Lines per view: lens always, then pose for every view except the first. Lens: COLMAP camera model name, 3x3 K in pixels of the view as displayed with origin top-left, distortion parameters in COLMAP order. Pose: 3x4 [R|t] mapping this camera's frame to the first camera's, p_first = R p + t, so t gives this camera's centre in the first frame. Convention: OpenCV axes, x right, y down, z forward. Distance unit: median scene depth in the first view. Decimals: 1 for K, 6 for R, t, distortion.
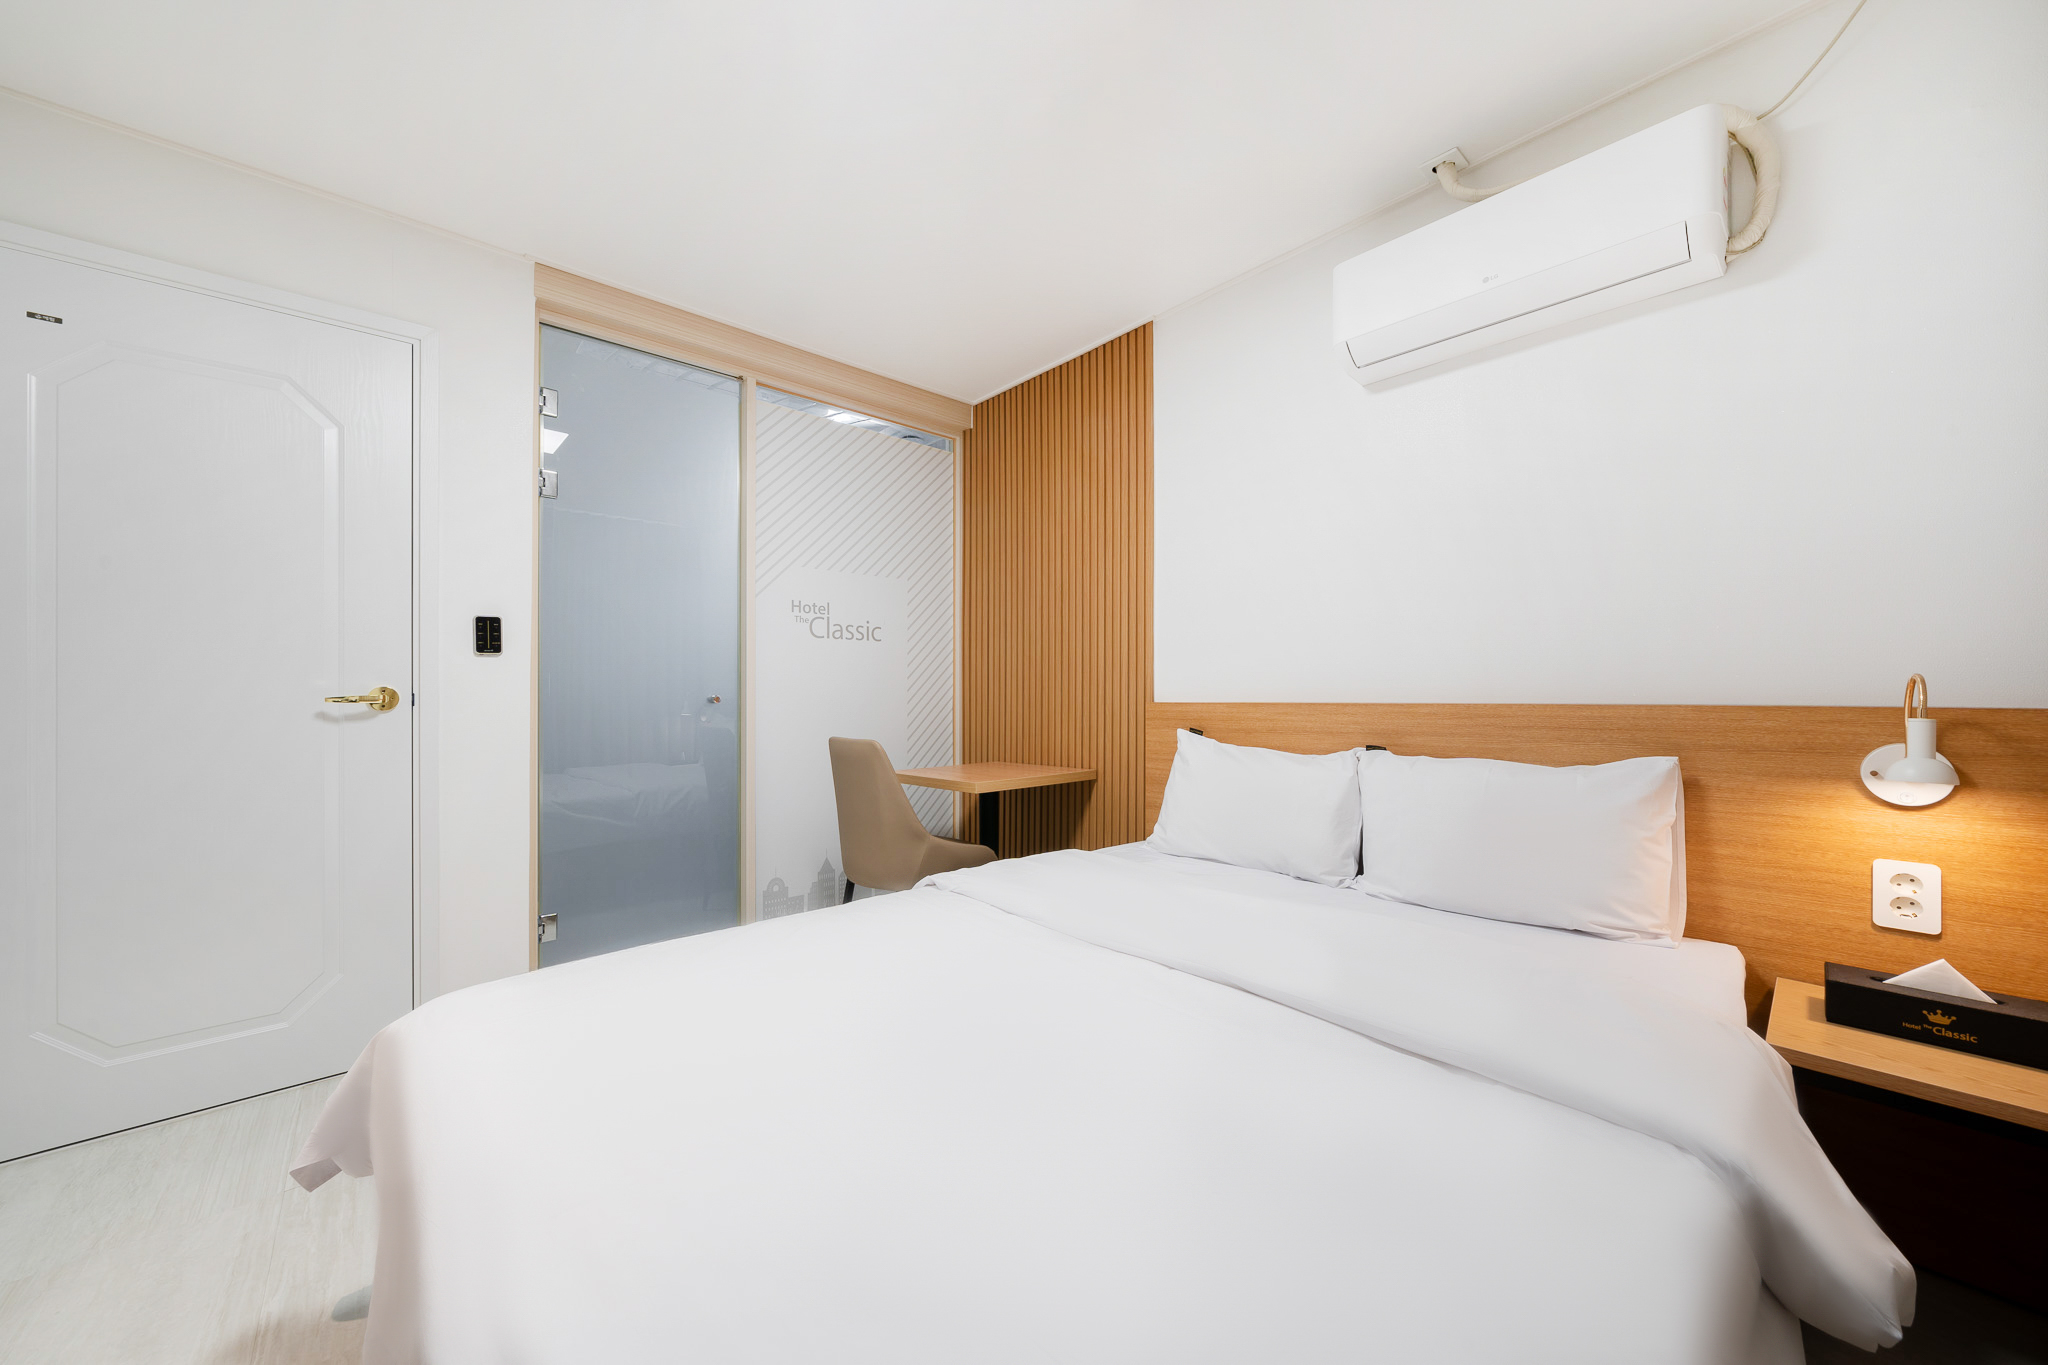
lens RADIAL K [[703.6, 0, 1012.9], [0, 703.6, 697.1], [0, 0, 1]] dist [0.000252, 0.000051]
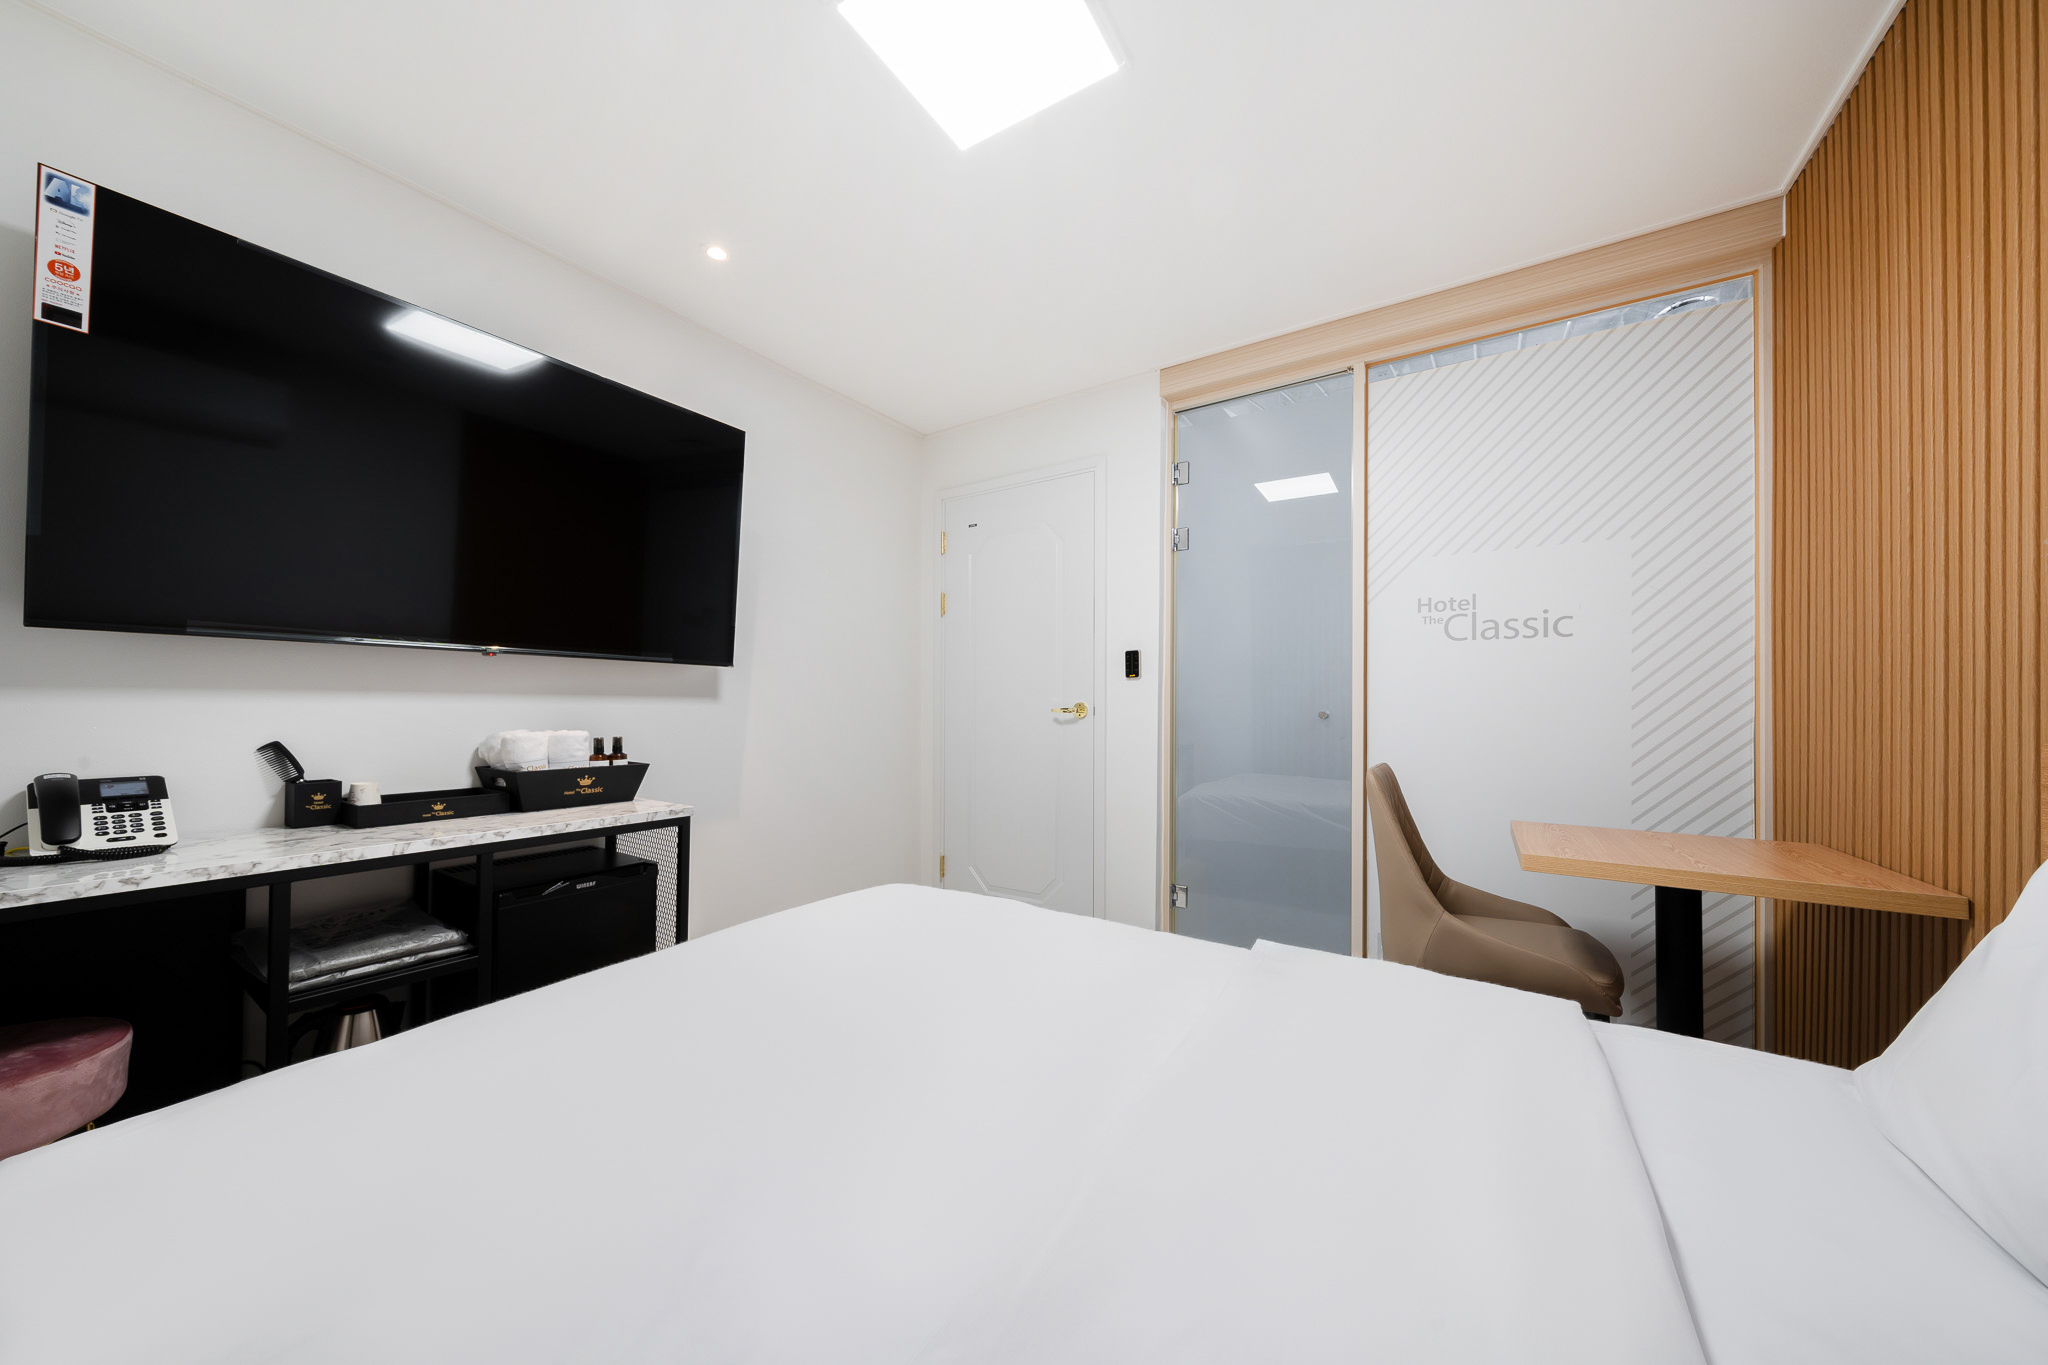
lens RADIAL K [[703.6, 0, 1012.9], [0, 703.6, 697.1], [0, 0, 1]] dist [0.000252, 0.000051]
pose [[0.273729, 0.000092, -0.961807, 0.354486], [-0.007909, 0.999966, -0.002155, -0.014375], [0.961774, 0.008197, 0.273721, 0.299170]]
